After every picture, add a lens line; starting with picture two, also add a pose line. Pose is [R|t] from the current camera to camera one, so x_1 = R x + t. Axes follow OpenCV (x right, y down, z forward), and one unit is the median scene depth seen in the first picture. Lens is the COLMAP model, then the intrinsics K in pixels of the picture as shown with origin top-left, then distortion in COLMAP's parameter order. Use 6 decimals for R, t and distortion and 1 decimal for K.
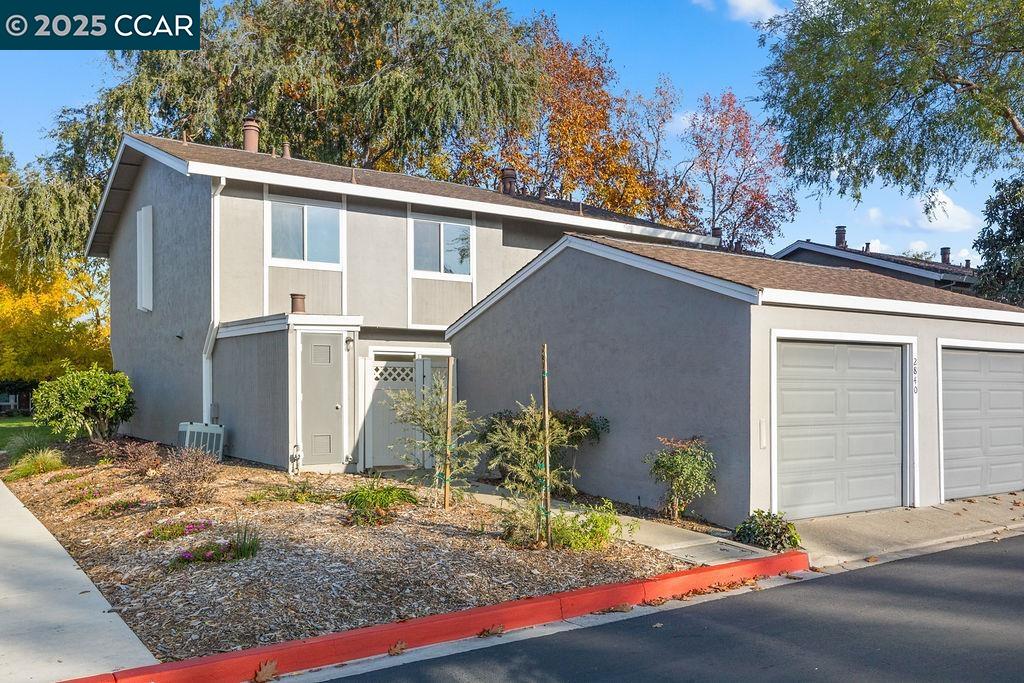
lens RADIAL K [[896.7, 0, 512.0], [0, 896.7, 344.2], [0, 0, 1]] dist [-0.011511, 0.005608]
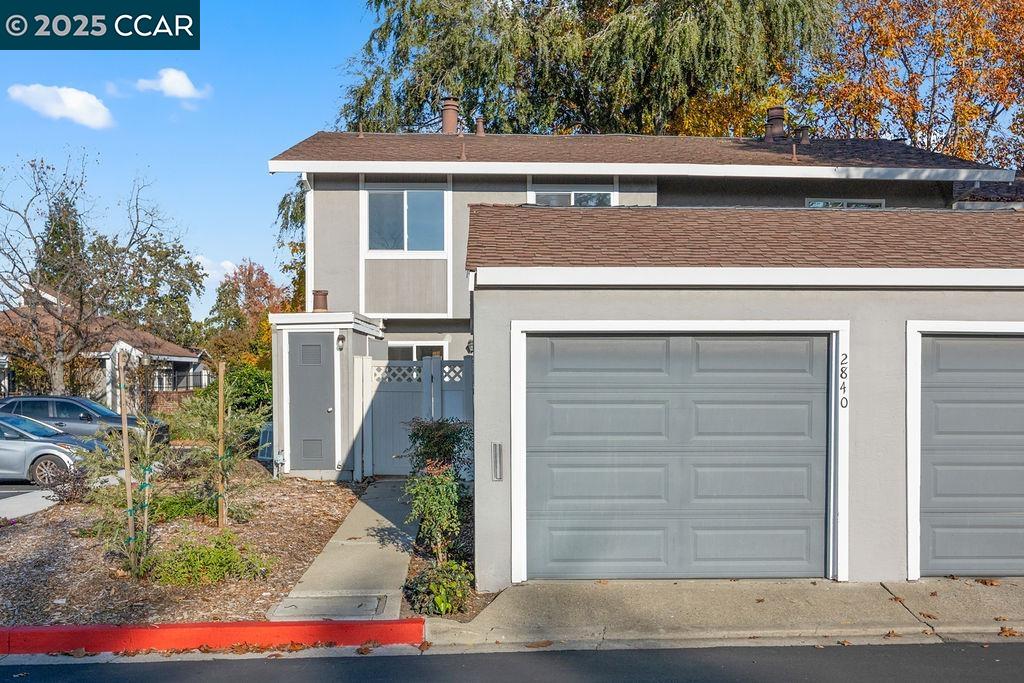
lens RADIAL K [[1022.8, 0, 512.1], [0, 1022.8, 343.6], [0, 0, 1]] dist [-0.006273, 0.000000]
pose [[0.840246, -0.018376, -0.541894, 0.546805], [0.028580, 0.999537, 0.010421, -0.005344], [0.541451, -0.024244, 0.840383, 0.204748]]
